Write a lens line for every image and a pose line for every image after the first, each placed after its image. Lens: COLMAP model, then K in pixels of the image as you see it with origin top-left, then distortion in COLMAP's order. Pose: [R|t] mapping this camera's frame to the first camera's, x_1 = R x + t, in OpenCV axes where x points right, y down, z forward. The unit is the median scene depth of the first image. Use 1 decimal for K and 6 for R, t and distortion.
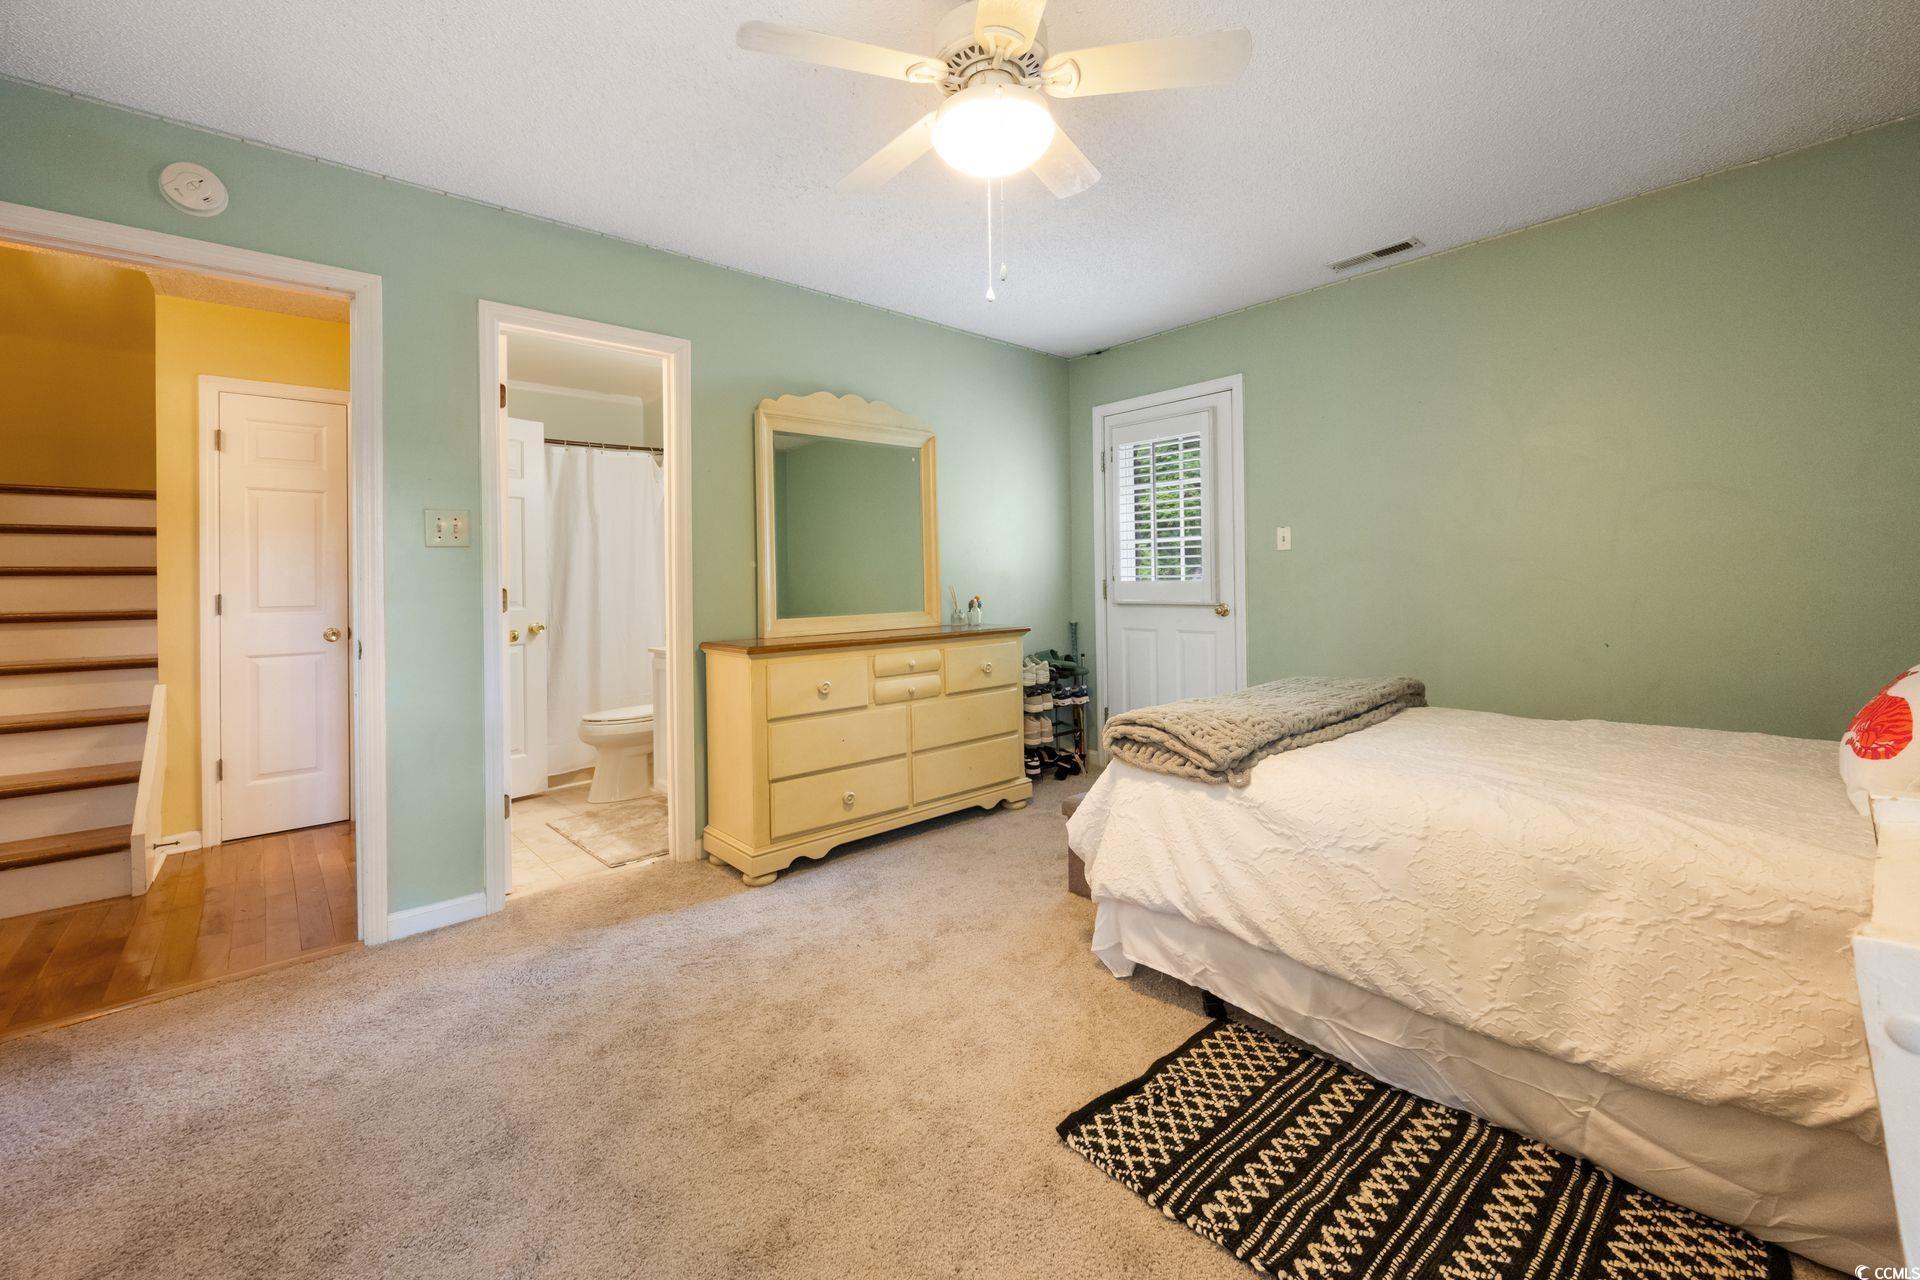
lens RADIAL K [[777.4, 0, 955.4], [0, 777.4, 582.0], [0, 0, 1]] dist [0.000725, -0.000020]
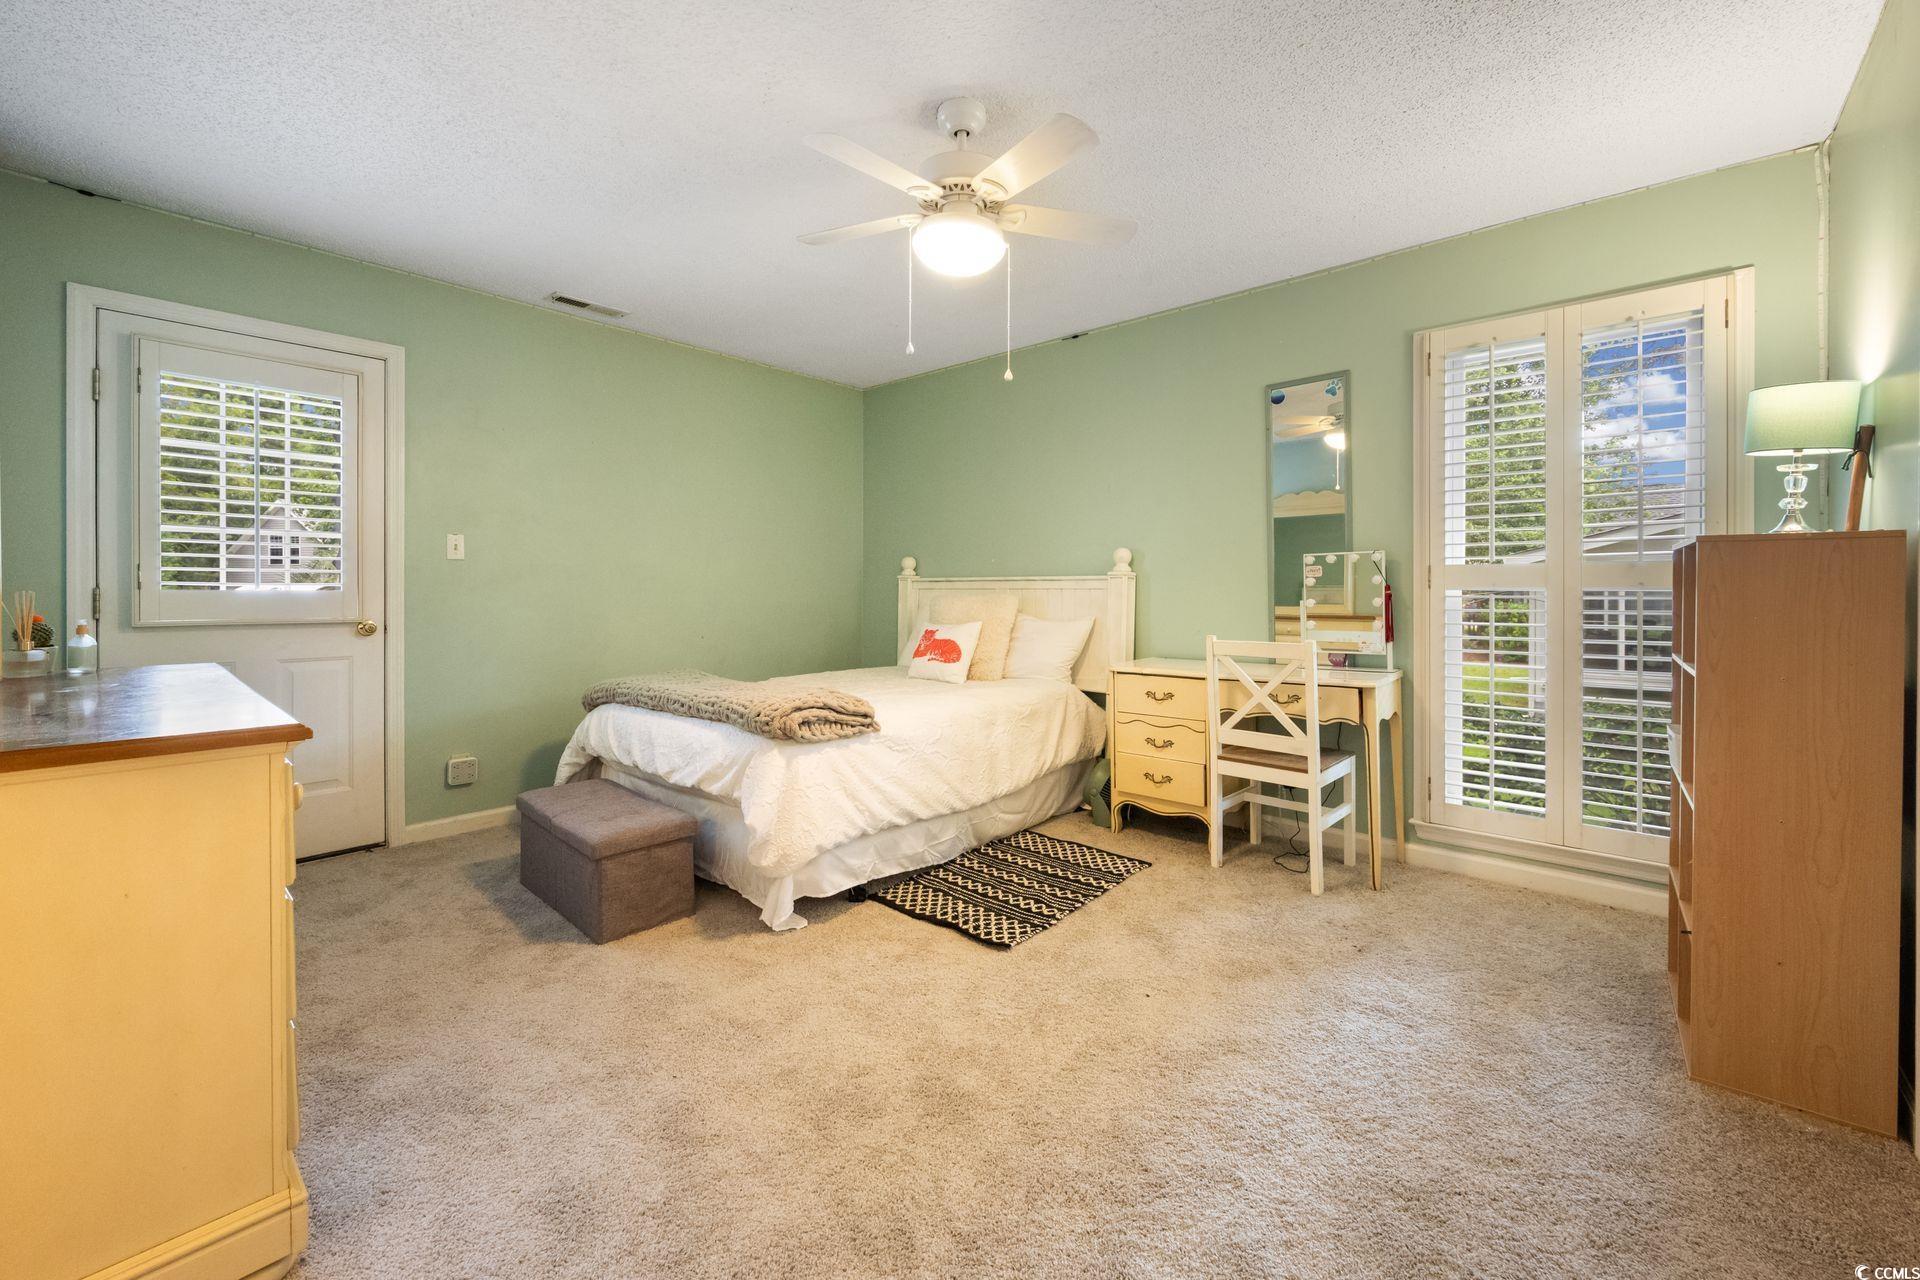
lens RADIAL K [[777.4, 0, 959.3], [0, 777.4, 594.9], [0, 0, 1]] dist [0.000725, -0.000020]
pose [[-0.121445, 0.010964, 0.992538, -1.009417], [0.001547, 0.999940, -0.010856, 0.022278], [-0.992597, 0.000217, -0.121454, 0.930282]]
